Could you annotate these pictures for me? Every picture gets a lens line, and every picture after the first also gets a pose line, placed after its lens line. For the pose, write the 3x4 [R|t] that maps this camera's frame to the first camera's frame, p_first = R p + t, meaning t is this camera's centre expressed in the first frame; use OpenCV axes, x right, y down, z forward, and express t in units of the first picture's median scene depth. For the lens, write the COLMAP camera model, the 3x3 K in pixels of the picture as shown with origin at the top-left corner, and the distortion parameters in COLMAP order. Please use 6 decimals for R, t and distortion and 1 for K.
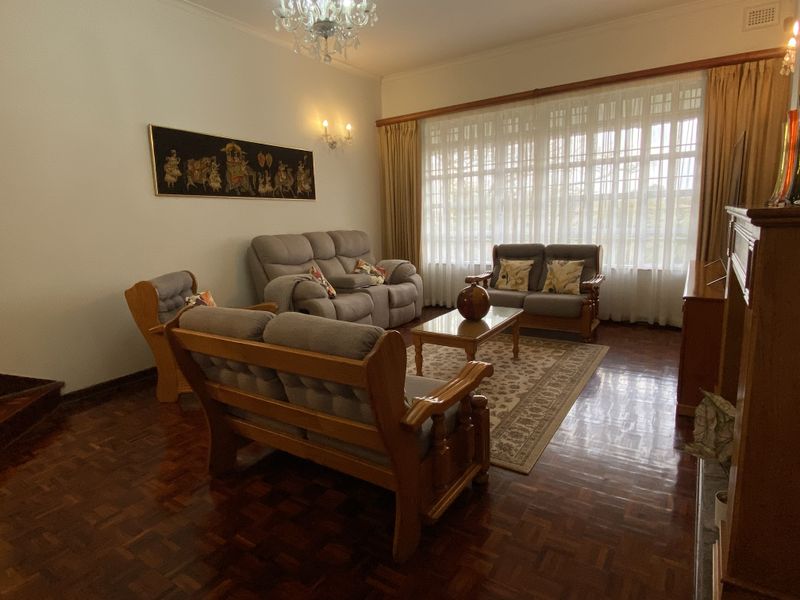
lens RADIAL K [[445.5, 0, 400.0], [0, 445.5, 300.0], [0, 0, 1]] dist [0.074436, -0.088185]
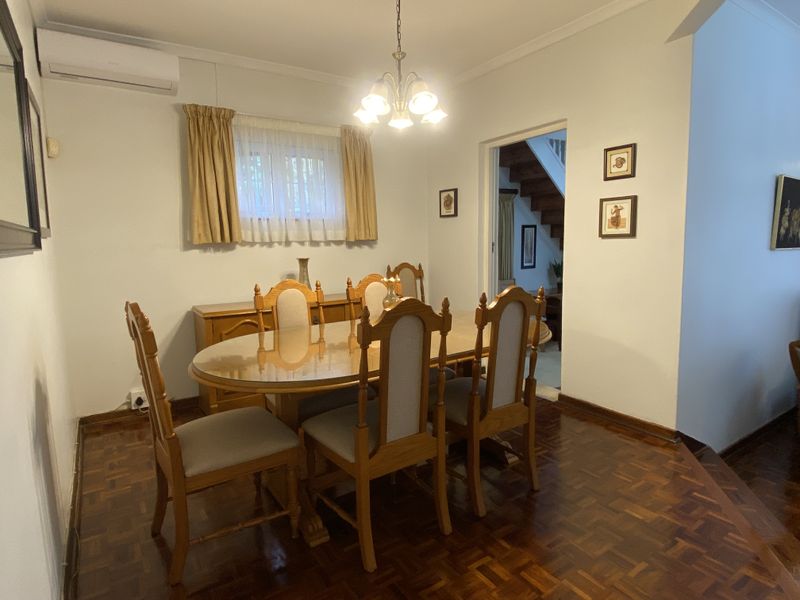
lens RADIAL K [[451.4, 0, 400.0], [0, 451.4, 300.0], [0, 0, 1]] dist [0.031532, -0.030003]
pose [[0.922132, 0.063380, -0.381648, -0.794010], [-0.079957, 0.996413, -0.027717, -0.034354], [0.378523, 0.056074, 0.923892, -0.144437]]
